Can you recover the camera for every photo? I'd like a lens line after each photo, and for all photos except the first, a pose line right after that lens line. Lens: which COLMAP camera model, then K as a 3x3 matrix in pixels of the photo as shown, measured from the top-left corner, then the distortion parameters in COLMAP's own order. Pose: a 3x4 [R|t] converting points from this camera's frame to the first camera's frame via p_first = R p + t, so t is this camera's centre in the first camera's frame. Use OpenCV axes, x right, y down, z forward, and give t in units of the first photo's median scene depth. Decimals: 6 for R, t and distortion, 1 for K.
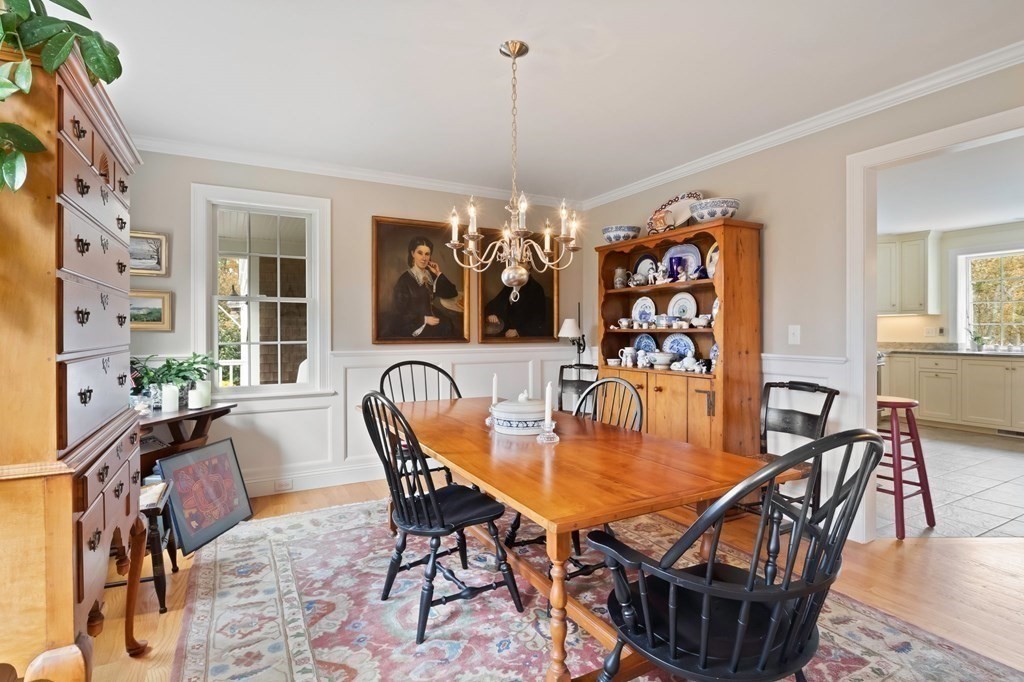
lens RADIAL K [[509.9, 0, 511.9], [0, 509.9, 332.2], [0, 0, 1]] dist [-0.006065, -0.000629]
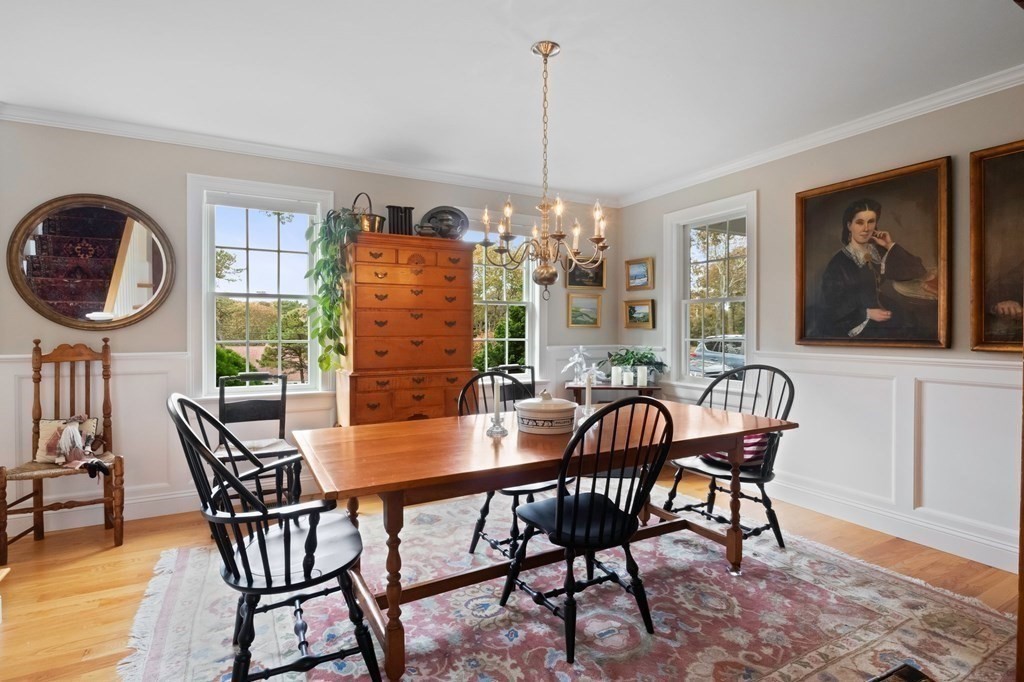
lens RADIAL K [[509.9, 0, 511.9], [0, 509.9, 332.2], [0, 0, 1]] dist [-0.006065, -0.000629]
pose [[0.006897, 0.006344, -0.999956, 0.544218], [-0.003012, 0.999975, 0.006323, -0.001608], [0.999972, 0.002968, 0.006916, 0.498548]]
